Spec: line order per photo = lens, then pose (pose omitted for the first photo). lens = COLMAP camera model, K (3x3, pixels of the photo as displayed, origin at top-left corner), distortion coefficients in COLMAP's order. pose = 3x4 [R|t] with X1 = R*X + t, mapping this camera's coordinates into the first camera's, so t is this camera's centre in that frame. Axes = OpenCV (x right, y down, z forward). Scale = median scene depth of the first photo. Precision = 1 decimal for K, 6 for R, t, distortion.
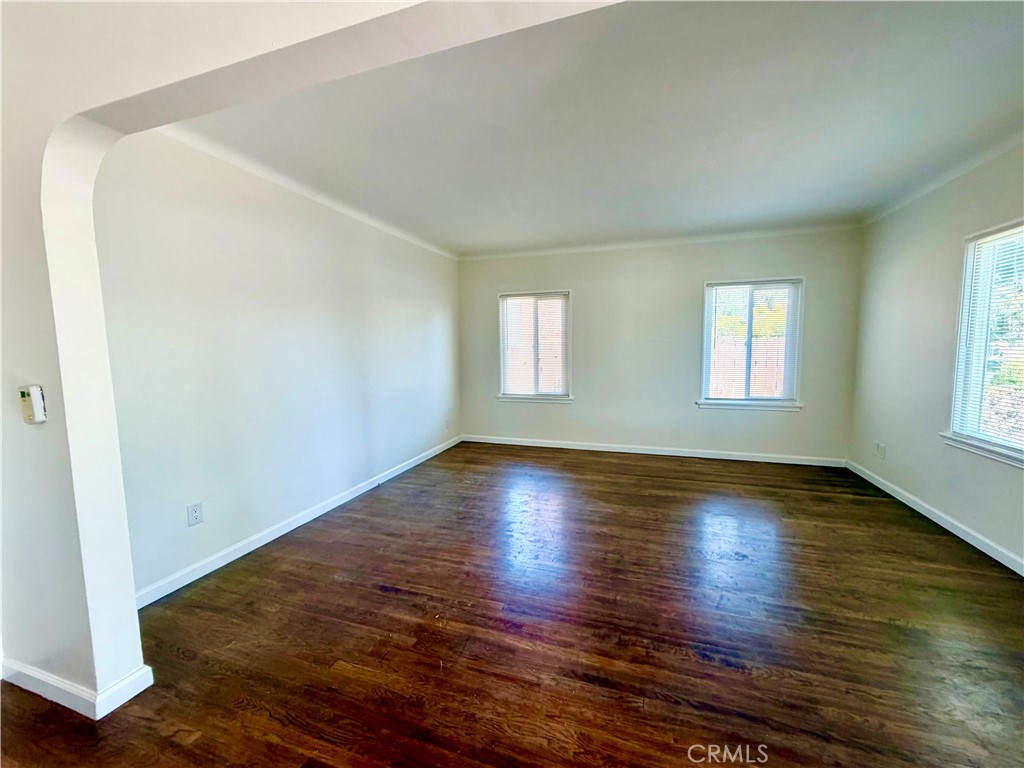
lens RADIAL K [[408.7, 0, 508.4], [0, 408.7, 384.0], [0, 0, 1]] dist [-0.001186, 0.000603]
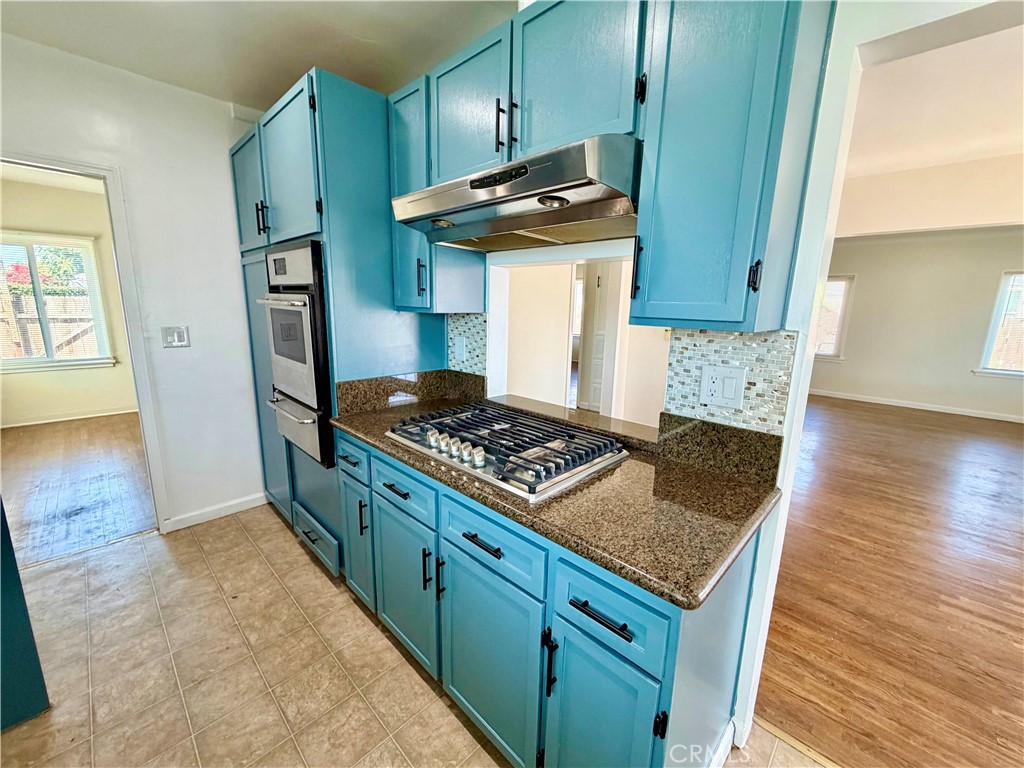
lens RADIAL K [[408.7, 0, 508.4], [0, 408.7, 384.0], [0, 0, 1]] dist [-0.001186, 0.000603]
pose [[0.899978, 0.115620, -0.420323, -0.351687], [-0.073493, 0.990627, 0.115136, 0.060525], [0.429695, -0.072729, 0.900040, -0.907053]]
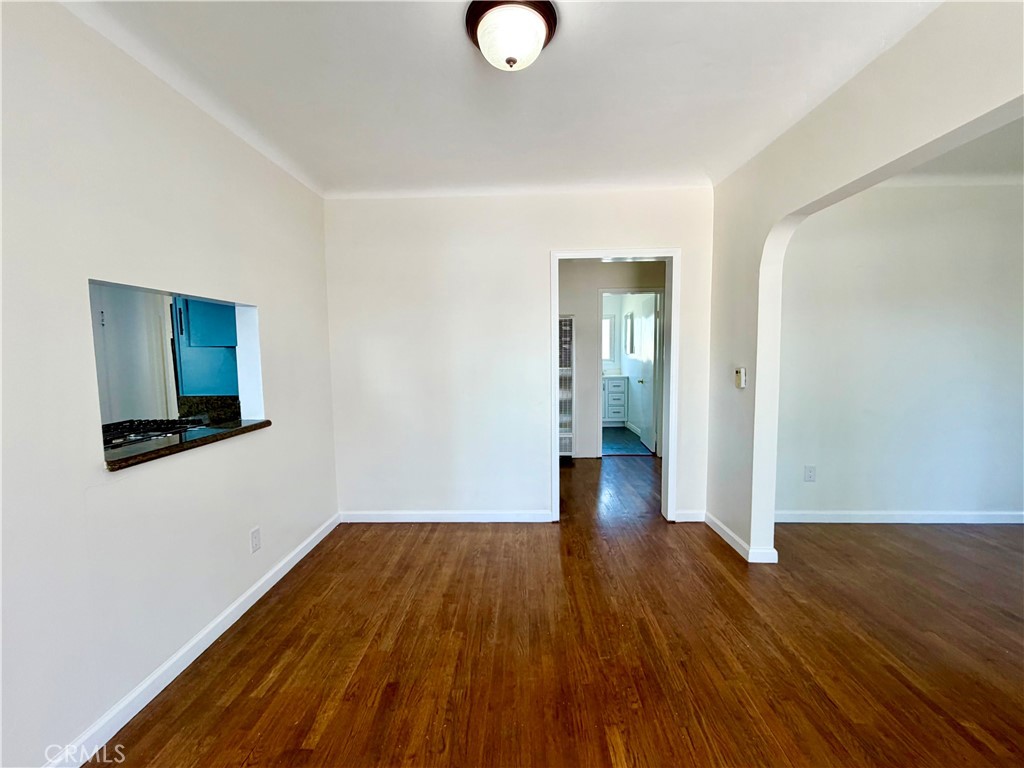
lens RADIAL K [[408.7, 0, 508.4], [0, 408.7, 384.0], [0, 0, 1]] dist [-0.001186, 0.000603]
pose [[0.290125, 0.085439, -0.953167, 0.115340], [-0.079801, 0.994698, 0.064872, 0.015739], [0.953656, 0.057242, 0.295405, -0.212168]]
